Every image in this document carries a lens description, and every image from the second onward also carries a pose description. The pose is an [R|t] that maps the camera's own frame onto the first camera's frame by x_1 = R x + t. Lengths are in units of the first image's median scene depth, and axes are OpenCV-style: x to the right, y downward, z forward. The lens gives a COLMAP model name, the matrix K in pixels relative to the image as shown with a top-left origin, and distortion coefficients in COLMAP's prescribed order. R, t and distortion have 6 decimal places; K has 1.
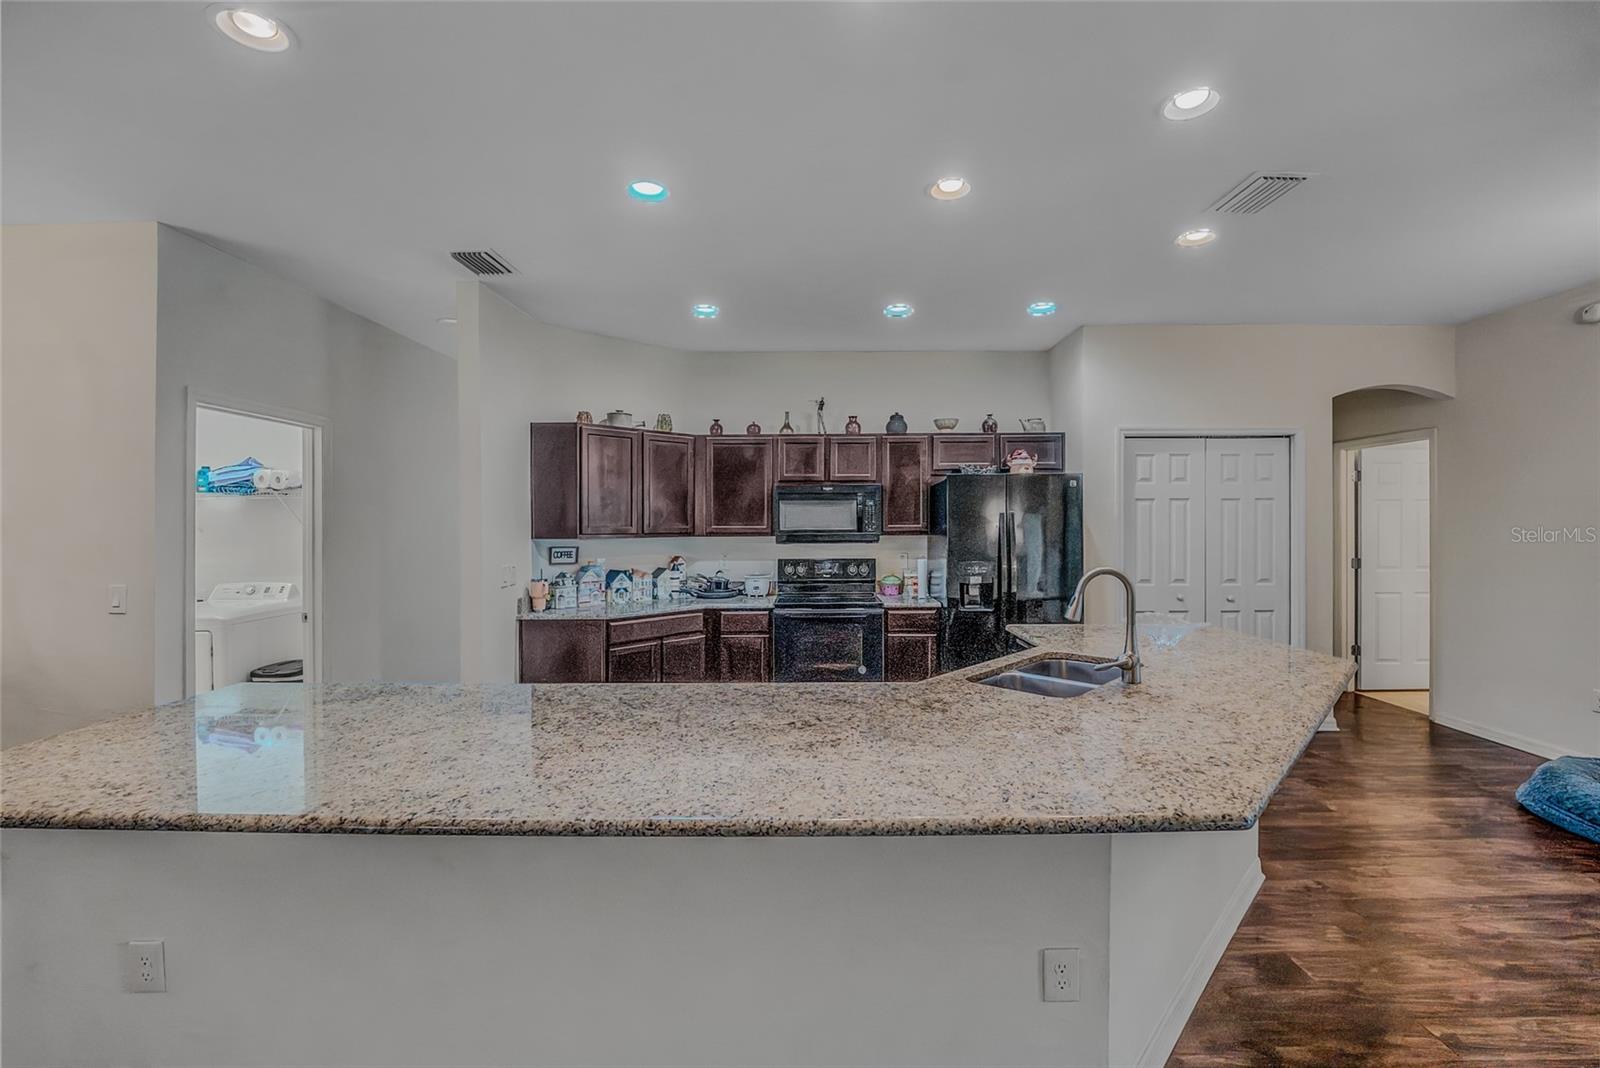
lens RADIAL K [[659.0, 0, 787.4], [0, 659.0, 526.5], [0, 0, 1]] dist [-0.003401, -0.000827]
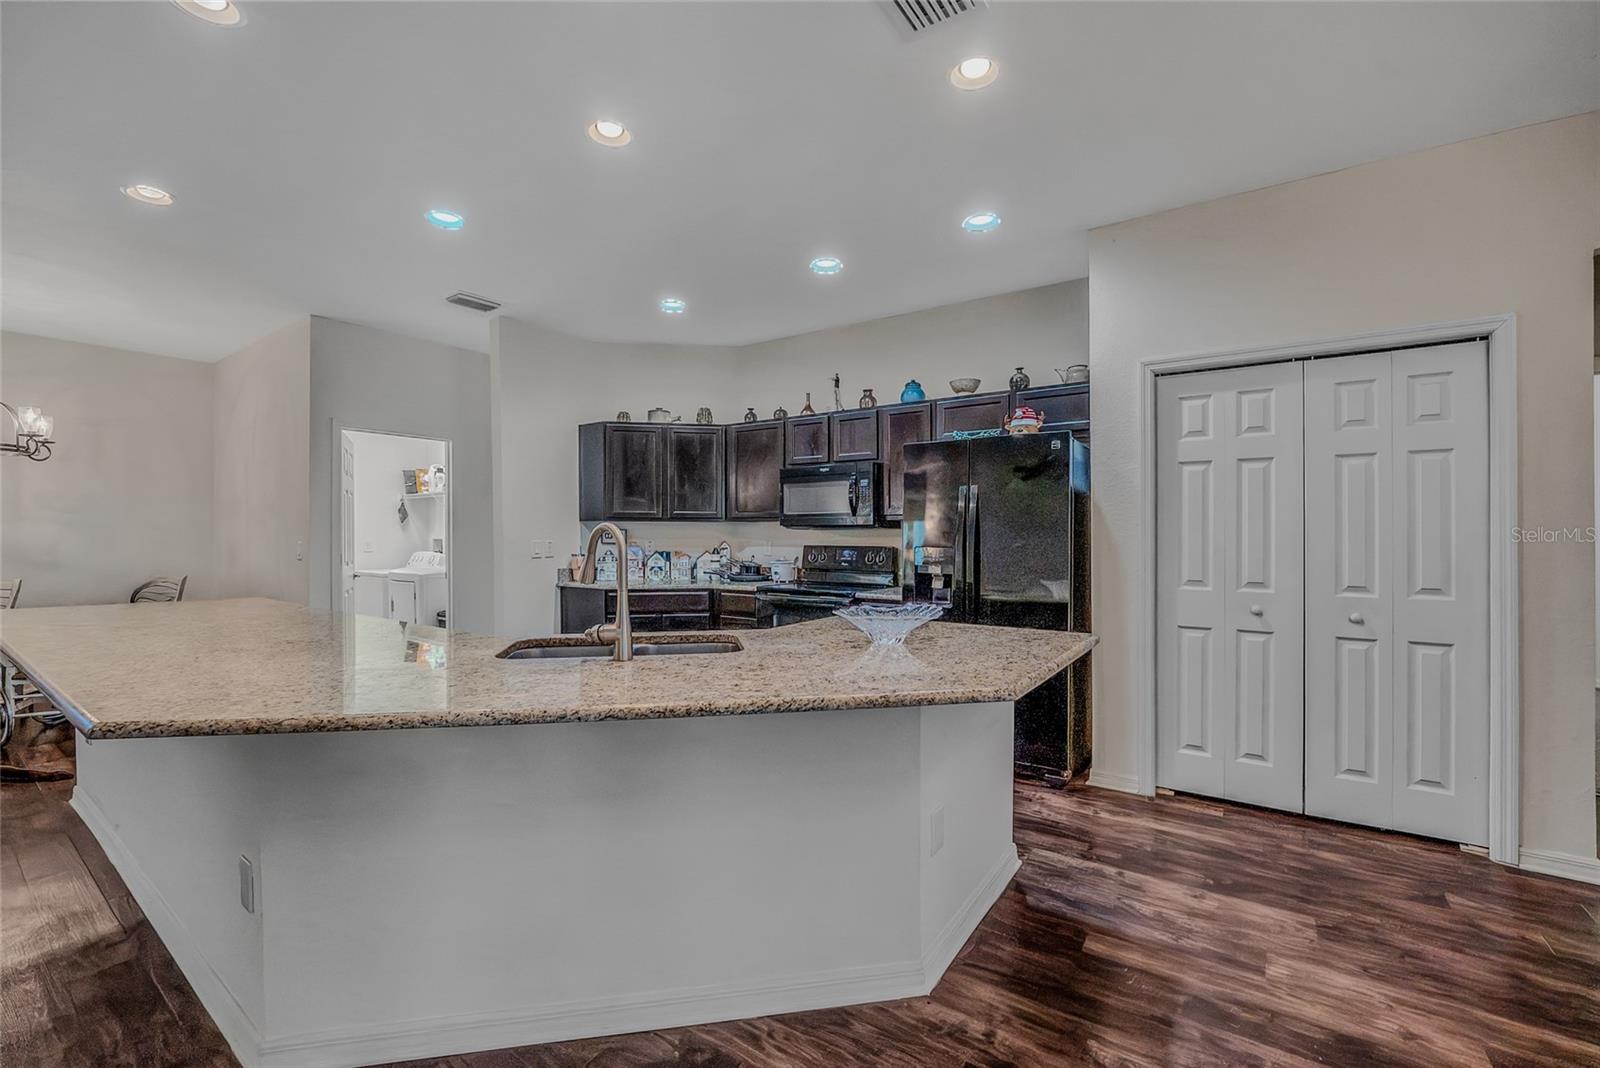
lens RADIAL K [[659.0, 0, 799.4], [0, 659.0, 529.3], [0, 0, 1]] dist [-0.003401, -0.000827]
pose [[0.831087, 0.003851, -0.556129, 0.555749], [-0.006850, 0.999971, -0.003313, 0.031276], [0.556101, 0.006563, 0.831089, 0.200064]]
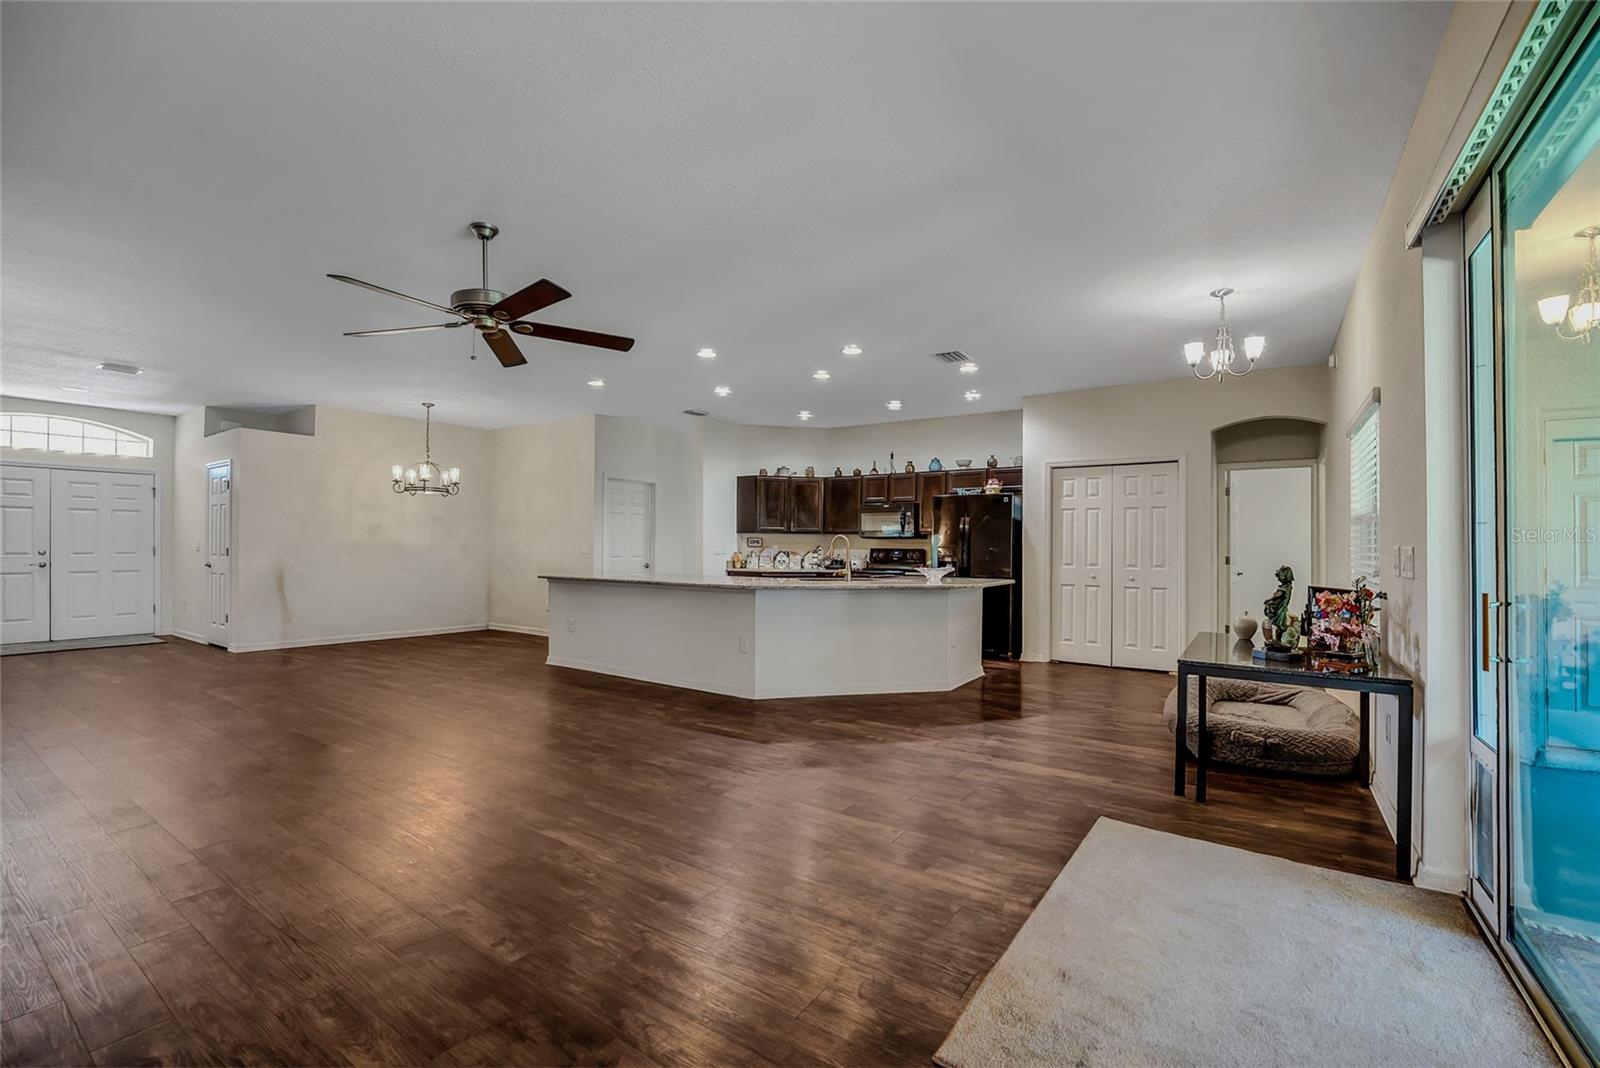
lens RADIAL K [[659.0, 0, 792.9], [0, 659.0, 542.6], [0, 0, 1]] dist [-0.003401, -0.000827]
pose [[0.826814, 0.011187, -0.562364, 0.824606], [-0.019079, 0.999785, -0.008161, 0.055560], [0.562152, 0.017477, 0.826850, -0.545881]]
